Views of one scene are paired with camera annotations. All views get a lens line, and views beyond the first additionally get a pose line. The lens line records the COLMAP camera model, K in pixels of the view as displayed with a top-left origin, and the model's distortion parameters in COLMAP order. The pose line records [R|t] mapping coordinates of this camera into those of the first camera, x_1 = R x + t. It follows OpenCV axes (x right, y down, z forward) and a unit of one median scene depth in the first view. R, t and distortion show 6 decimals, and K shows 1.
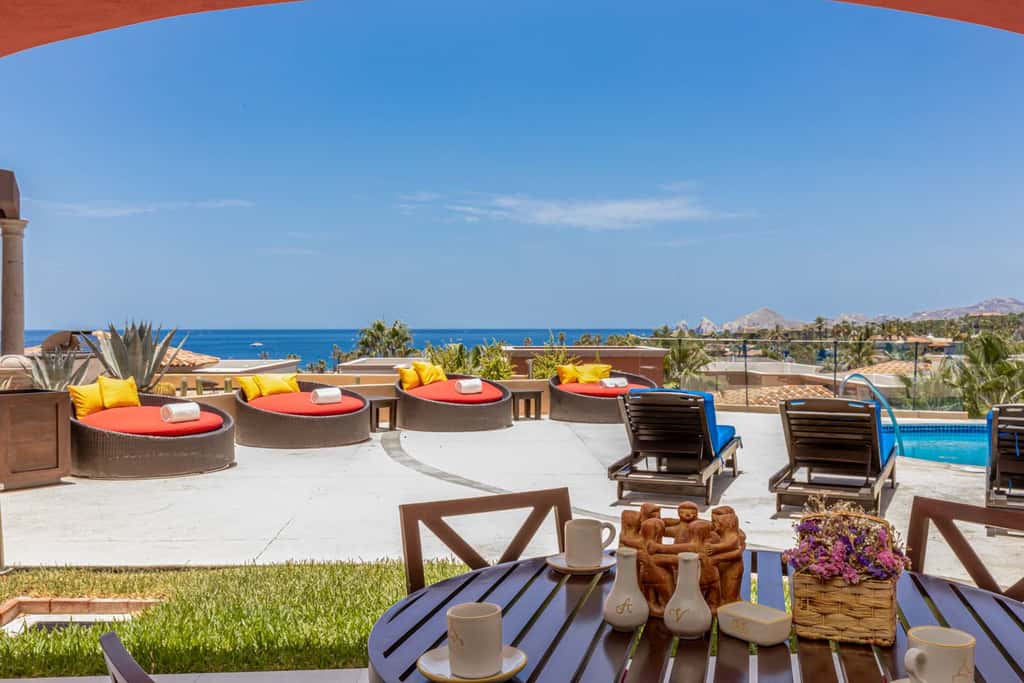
lens RADIAL K [[1015.2, 0, 512.0], [0, 1015.2, 341.5], [0, 0, 1]] dist [0.008823, 0.010782]
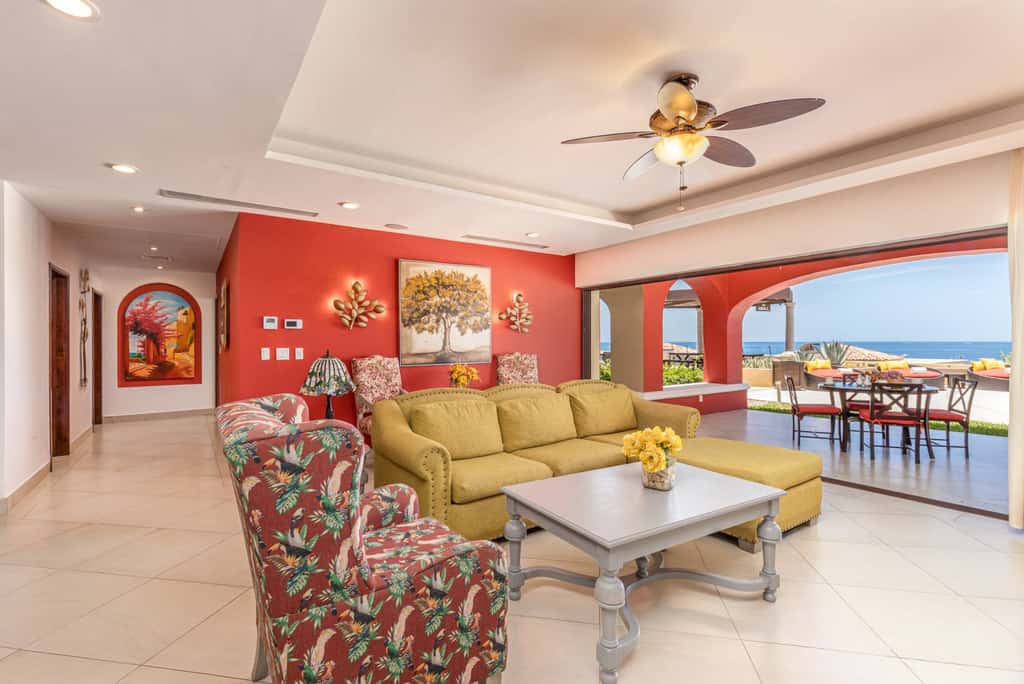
lens RADIAL K [[487.0, 0, 504.5], [0, 487.0, 337.9], [0, 0, 1]] dist [0.001984, 0.000129]
pose [[0.544445, -0.004268, -0.838786, 0.263230], [-0.011615, 0.999853, -0.012627, 0.001547], [0.838716, 0.016617, 0.544315, -0.489317]]
